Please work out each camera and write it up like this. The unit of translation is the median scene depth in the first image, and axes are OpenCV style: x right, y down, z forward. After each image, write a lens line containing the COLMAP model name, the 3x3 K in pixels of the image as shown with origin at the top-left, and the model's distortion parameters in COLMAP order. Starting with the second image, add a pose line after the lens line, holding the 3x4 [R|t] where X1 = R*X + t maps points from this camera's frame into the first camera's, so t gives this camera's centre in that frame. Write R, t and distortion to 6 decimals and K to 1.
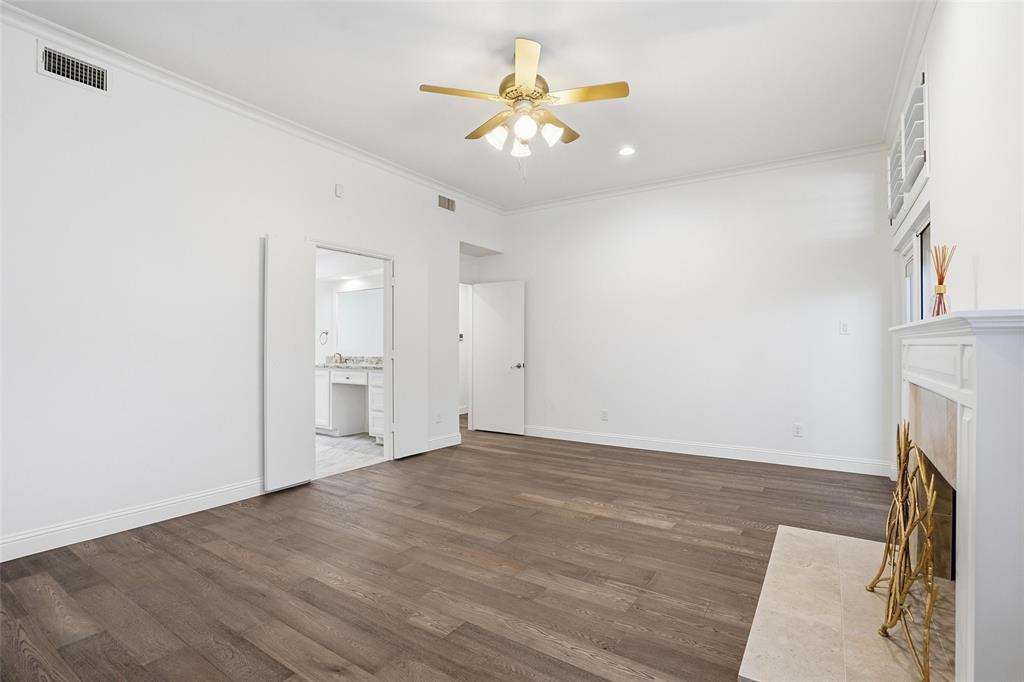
lens RADIAL K [[470.5, 0, 513.0], [0, 470.5, 344.7], [0, 0, 1]] dist [-0.026653, 0.001049]
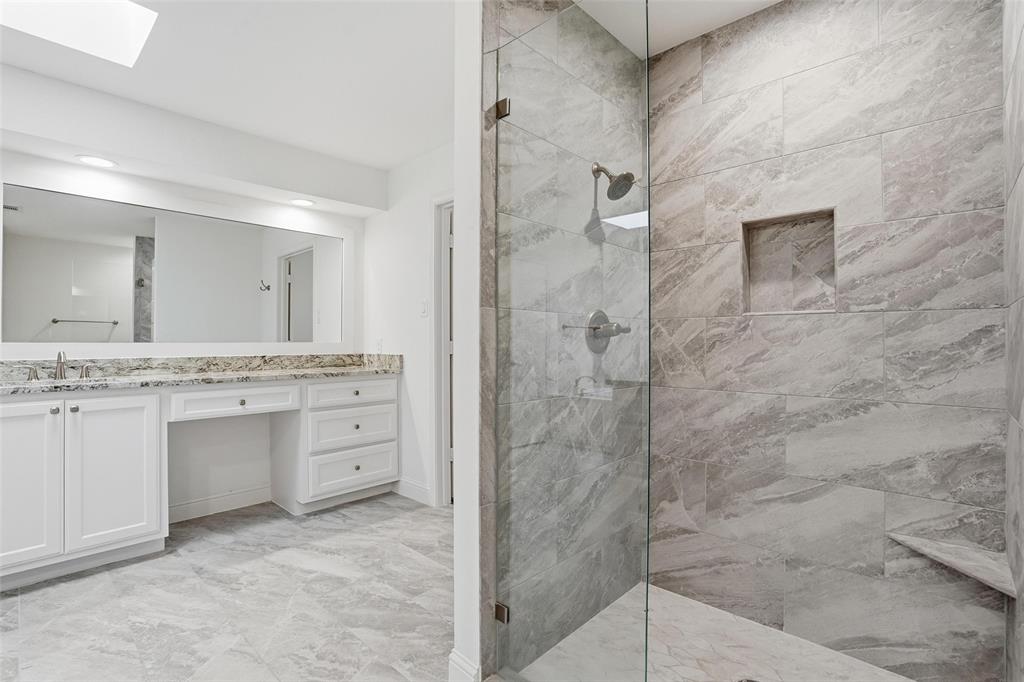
lens RADIAL K [[470.5, 0, 513.0], [0, 470.5, 340.5], [0, 0, 1]] dist [-0.026653, 0.001049]
pose [[0.141218, 0.007887, 0.989947, -0.763636], [-0.002613, 0.999968, -0.007594, 0.011598], [-0.989975, -0.001514, 0.141234, 0.658675]]
